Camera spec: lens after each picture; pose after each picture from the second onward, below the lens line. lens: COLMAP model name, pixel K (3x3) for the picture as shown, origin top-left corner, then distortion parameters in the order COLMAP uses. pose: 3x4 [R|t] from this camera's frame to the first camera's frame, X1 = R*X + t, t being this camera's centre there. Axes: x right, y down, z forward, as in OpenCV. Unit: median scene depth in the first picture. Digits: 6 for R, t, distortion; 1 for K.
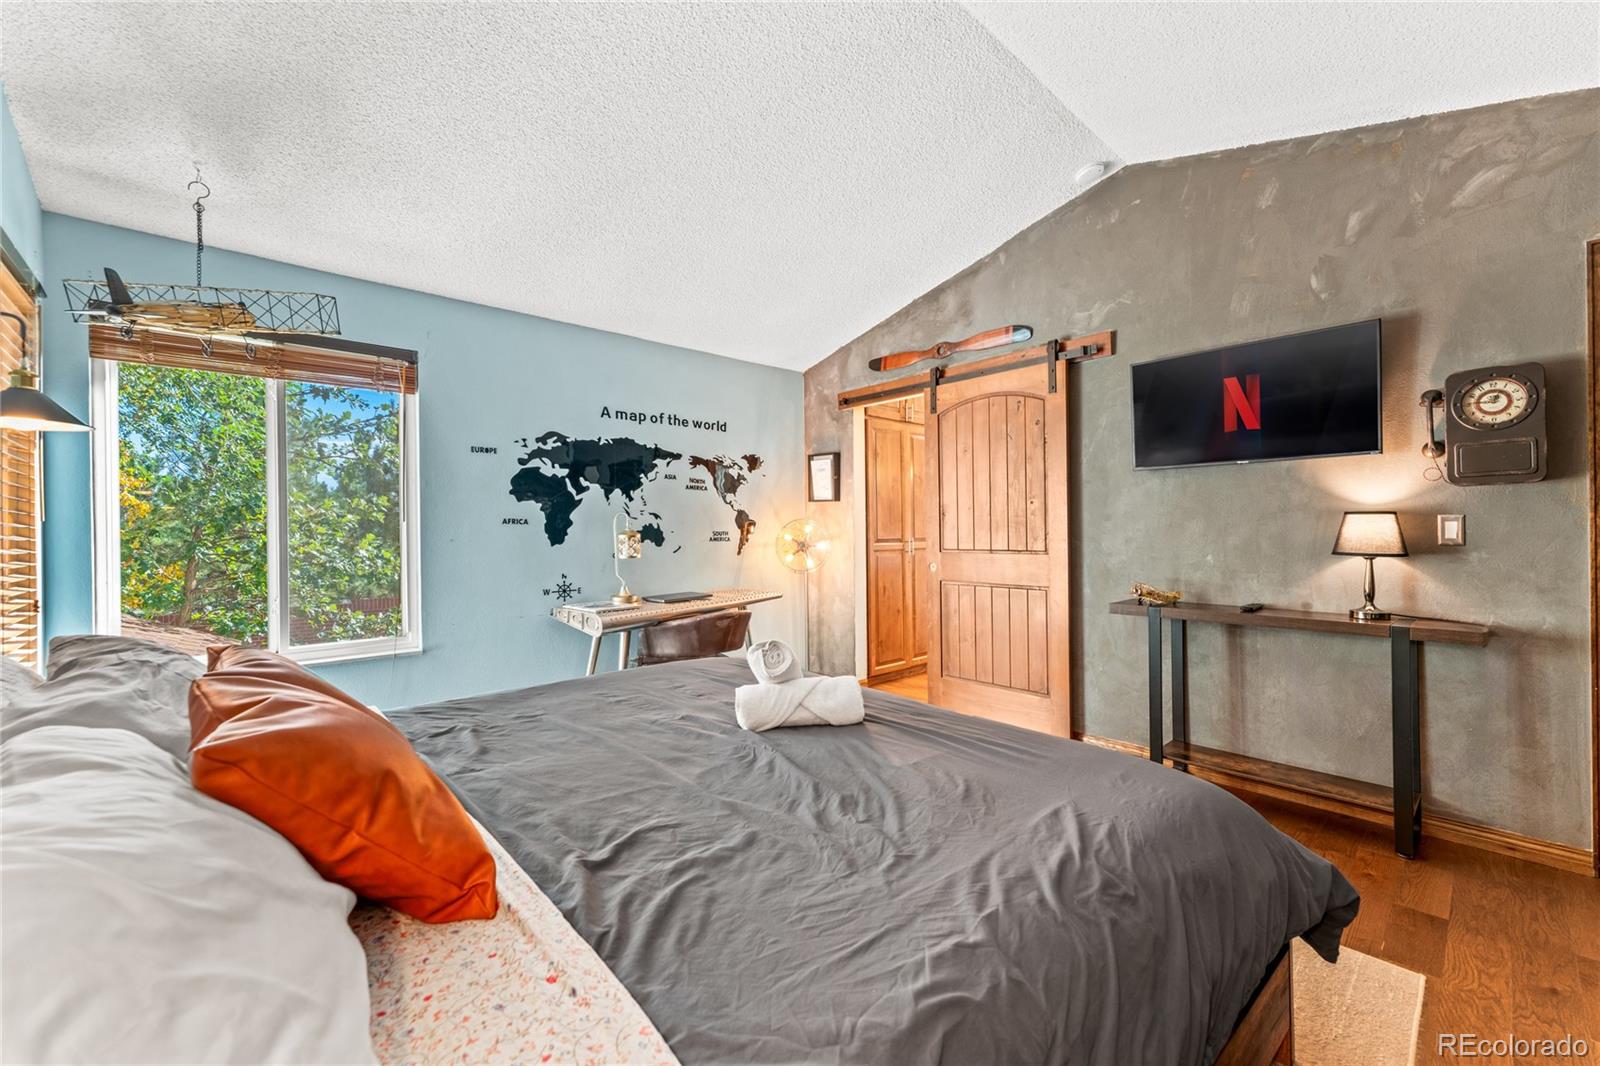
lens RADIAL K [[650.3, 0, 798.1], [0, 650.3, 529.3], [0, 0, 1]] dist [0.001442, 0.000228]
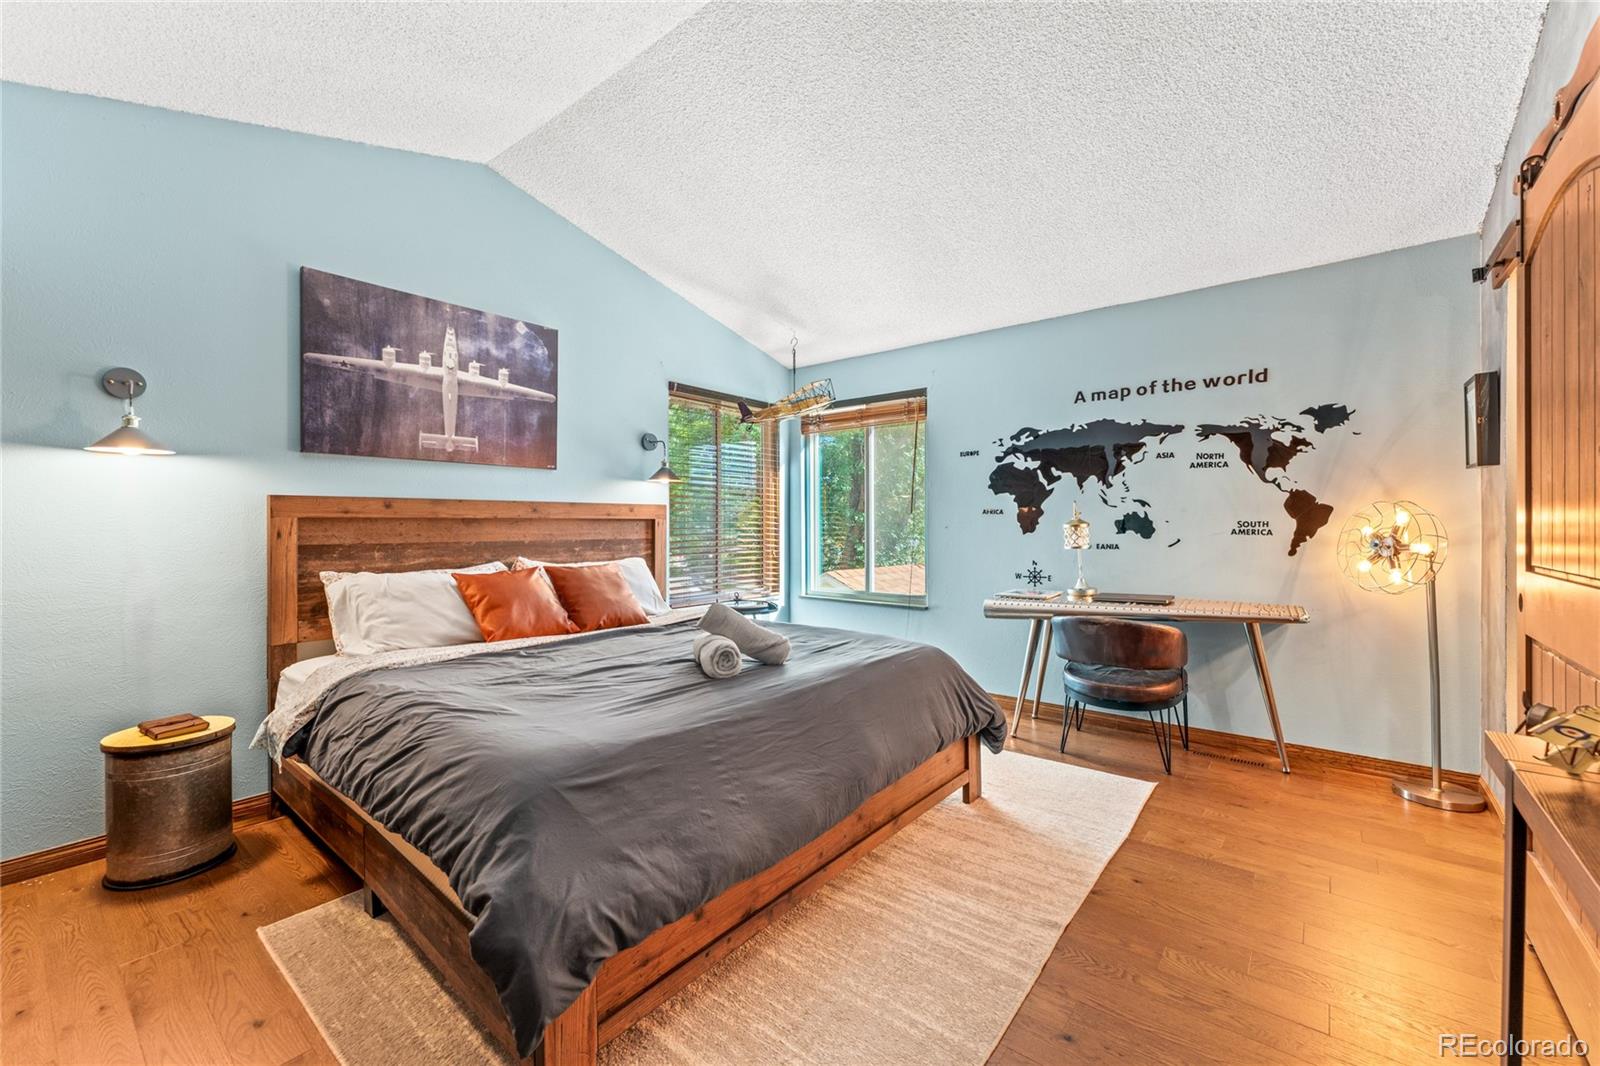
lens RADIAL K [[650.3, 0, 797.3], [0, 650.3, 528.5], [0, 0, 1]] dist [0.001442, 0.000228]
pose [[0.139631, 0.017573, -0.990048, 0.572453], [0.003225, 0.999829, 0.018201, -0.004098], [0.990198, -0.005734, 0.139550, 0.425543]]
